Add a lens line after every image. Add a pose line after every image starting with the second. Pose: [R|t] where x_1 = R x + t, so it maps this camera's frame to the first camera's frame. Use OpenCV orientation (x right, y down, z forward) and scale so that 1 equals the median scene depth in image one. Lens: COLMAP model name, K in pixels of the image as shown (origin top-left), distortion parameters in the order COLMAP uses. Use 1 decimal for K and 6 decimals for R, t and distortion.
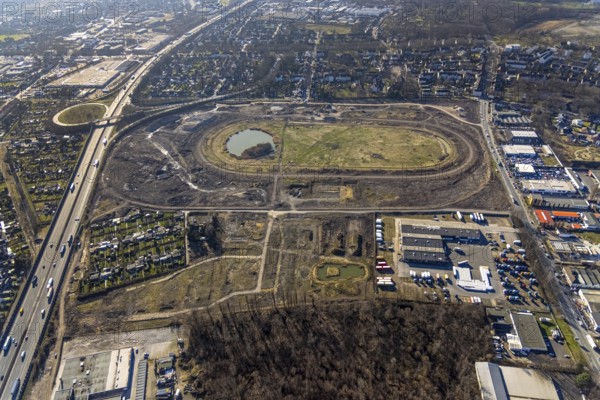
lens RADIAL K [[424.8, 0, 290.9], [0, 424.8, 200.2], [0, 0, 1]] dist [0.001467, 0.001785]
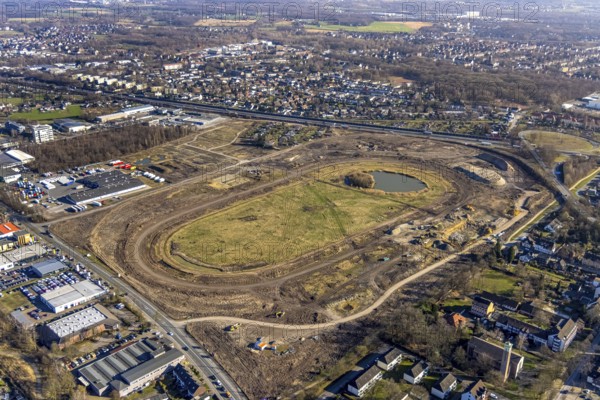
lens RADIAL K [[580.5, 0, 300.0], [0, 580.5, 200.0], [0, 0, 1]] dist [0.002946, 0.000206]
pose [[-0.575506, 0.321102, -0.752121, 0.983019], [-0.469950, 0.622819, 0.625494, -0.864268], [0.669283, 0.713436, -0.207534, 1.408401]]
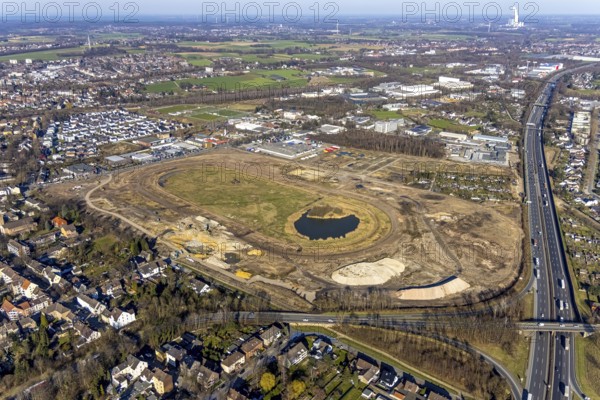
lens RADIAL K [[506.8, 0, 299.3], [0, 506.8, 201.4], [0, 0, 1]] dist [-0.004673, 0.006377]
pose [[-0.843460, -0.162060, 0.512164, -0.637053], [0.332484, 0.591364, 0.734672, -1.050174], [-0.421937, 0.789953, -0.444909, 1.731359]]
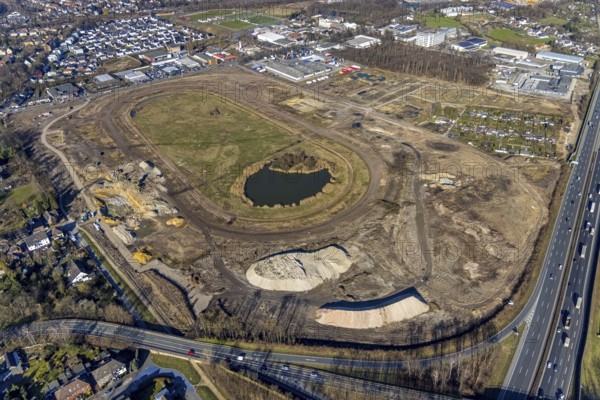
lens RADIAL K [[459.3, 0, 298.3], [0, 459.3, 199.8], [0, 0, 1]] dist [-0.004588, 0.000835]
pose [[-0.720536, -0.328928, 0.610438, -0.642477], [0.452353, 0.444248, 0.773318, -0.779469], [-0.525552, 0.833336, -0.171305, 1.399276]]
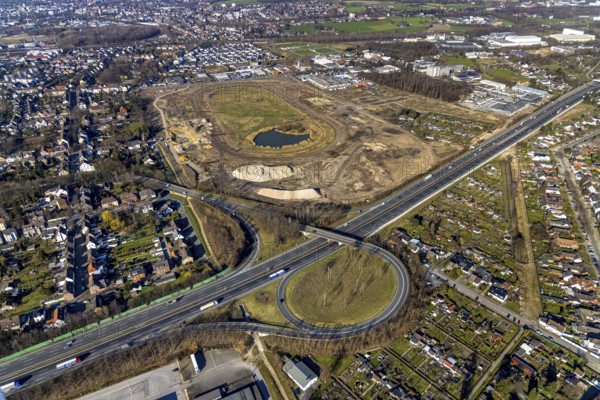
lens RADIAL K [[402.2, 0, 300.0], [0, 402.2, 200.0], [0, 0, 1]] dist [0.002030, 0.001137]
pose [[-0.526633, -0.393665, 0.753449, -1.083546], [0.520319, 0.551628, 0.651901, -0.794576], [-0.672255, 0.735346, -0.085674, 1.437821]]
